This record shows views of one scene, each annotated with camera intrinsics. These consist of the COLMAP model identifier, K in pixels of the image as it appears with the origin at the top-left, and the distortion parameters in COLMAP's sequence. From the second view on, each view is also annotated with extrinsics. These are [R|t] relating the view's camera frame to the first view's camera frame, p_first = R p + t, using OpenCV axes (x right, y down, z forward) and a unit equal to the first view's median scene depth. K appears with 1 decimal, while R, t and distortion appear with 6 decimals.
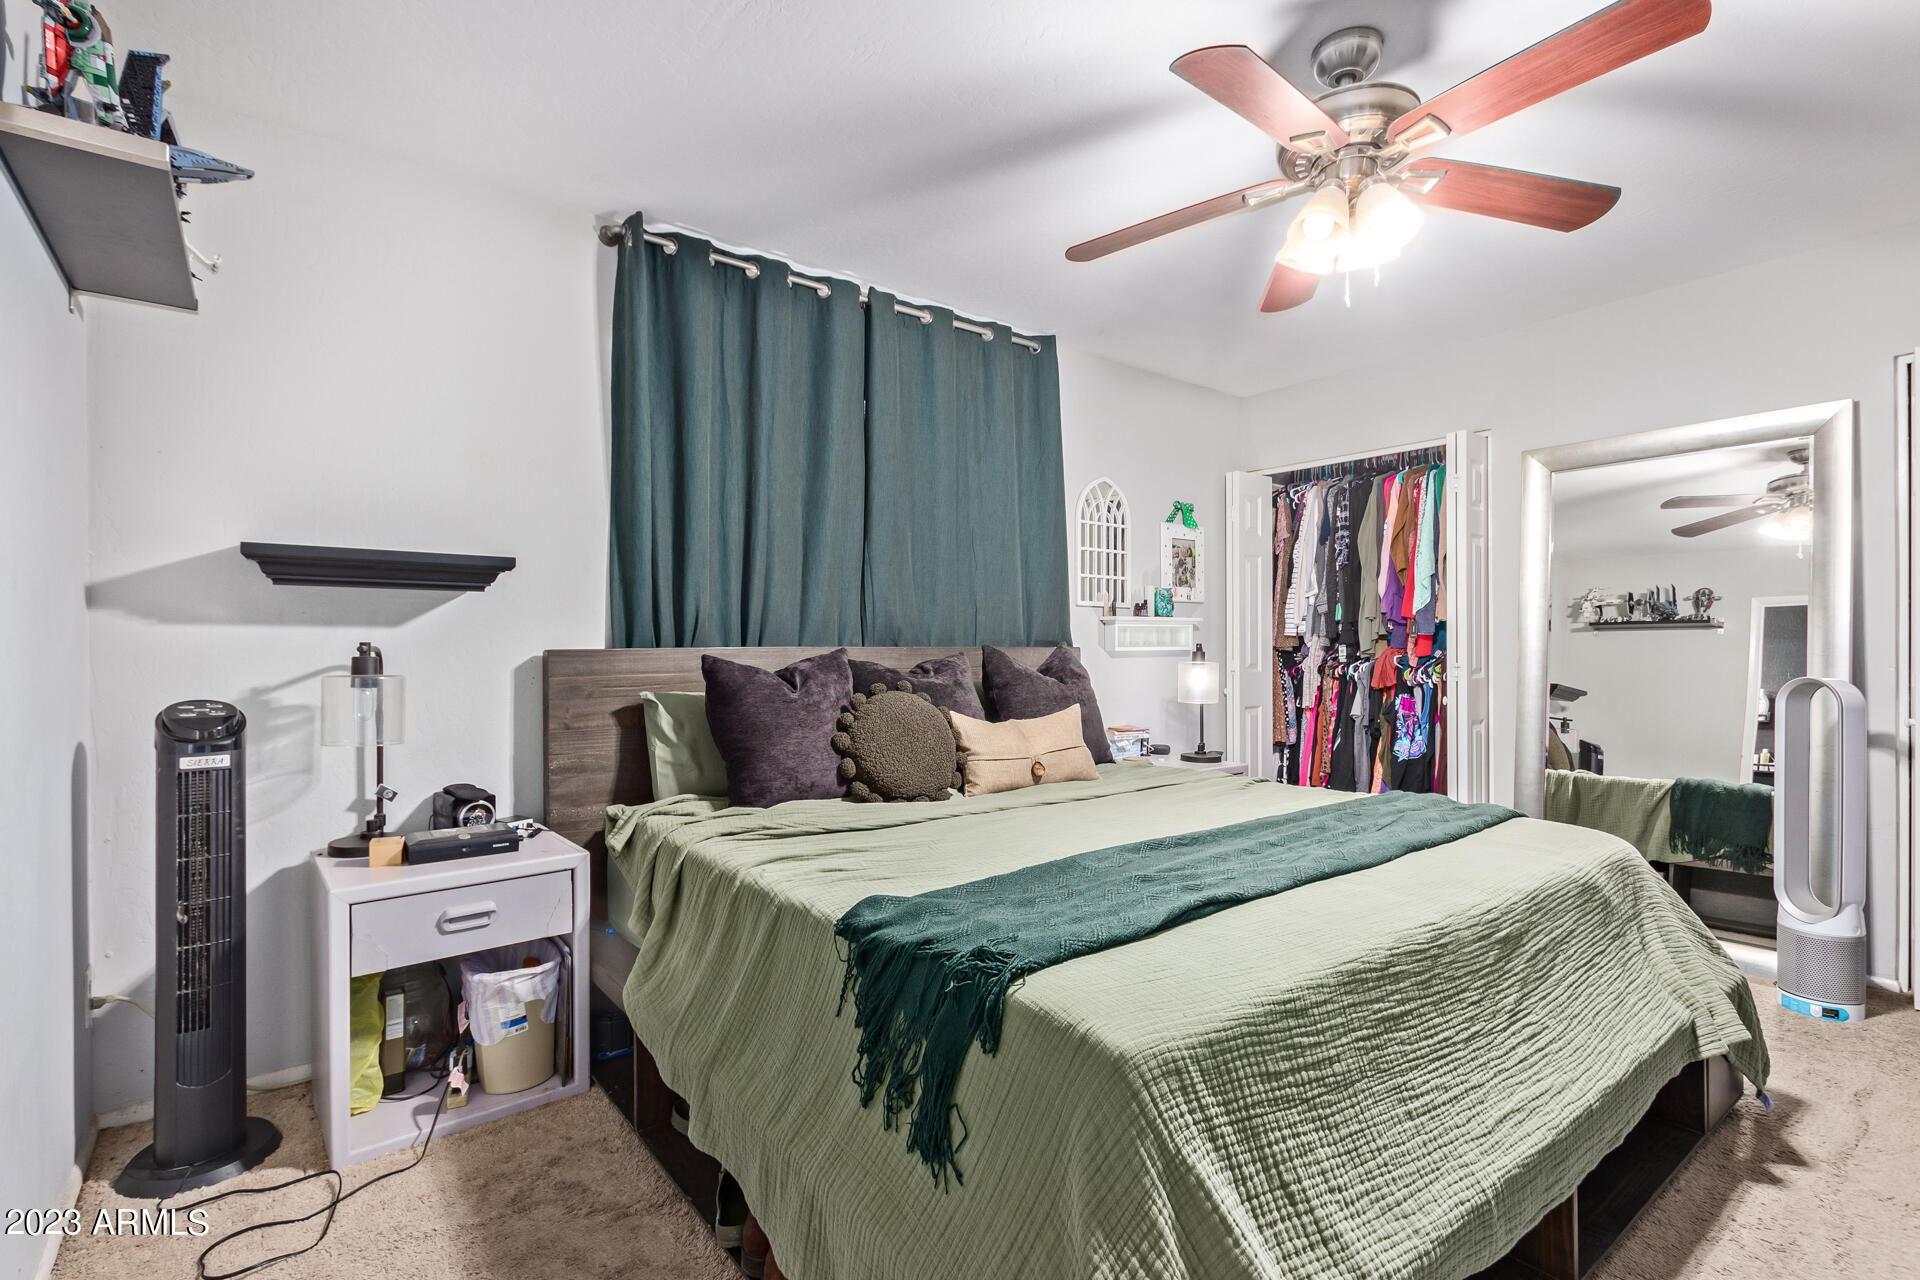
lens RADIAL K [[893.2, 0, 967.2], [0, 893.2, 636.1], [0, 0, 1]] dist [0.010053, -0.000420]
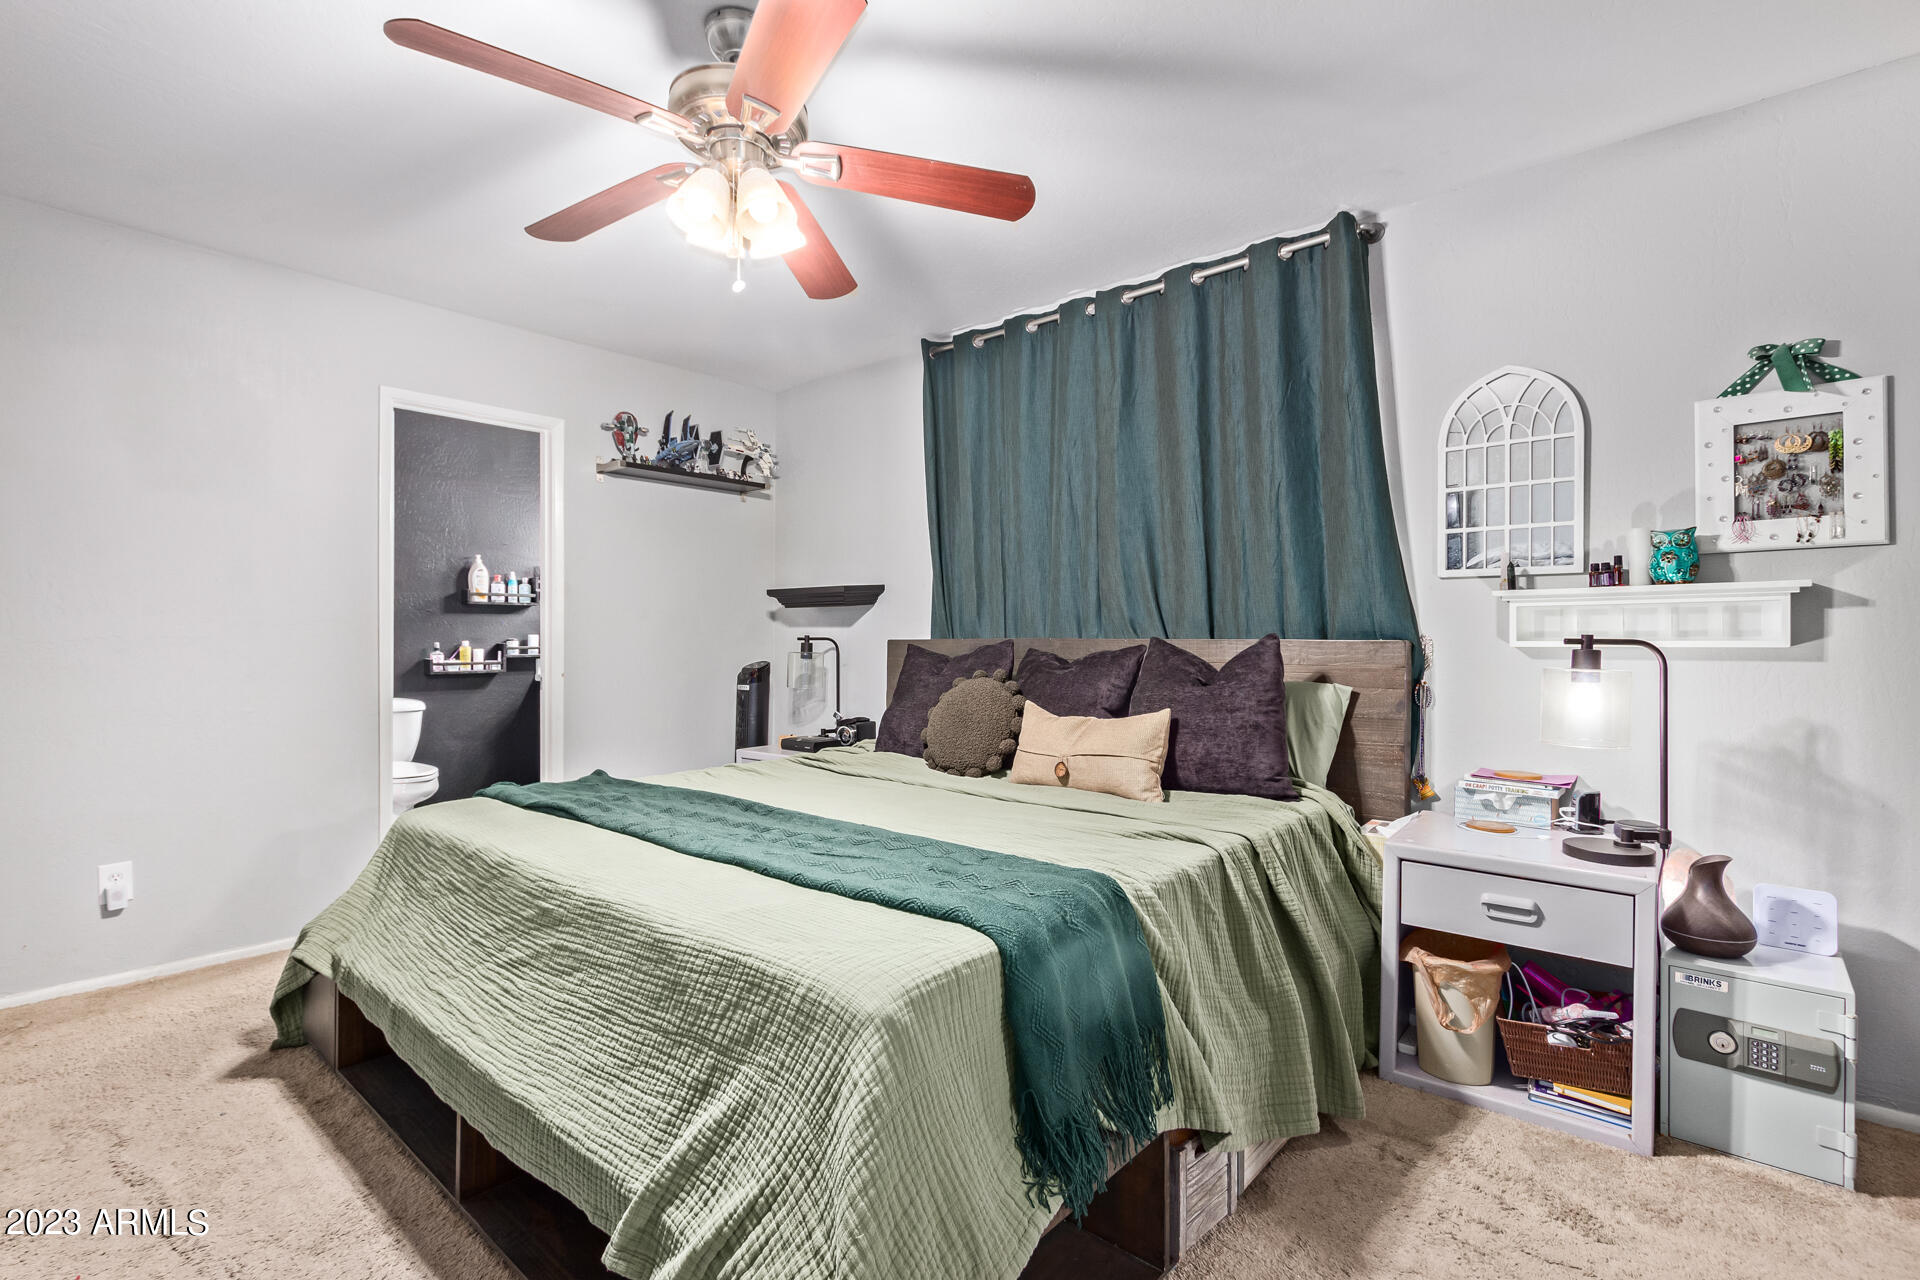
lens RADIAL K [[893.2, 0, 967.2], [0, 893.2, 636.1], [0, 0, 1]] dist [0.010053, -0.000420]
pose [[0.186551, -0.002516, -0.982442, 1.403692], [0.006853, 0.999976, -0.001260, 0.013467], [0.982421, -0.006498, 0.186563, 1.046950]]
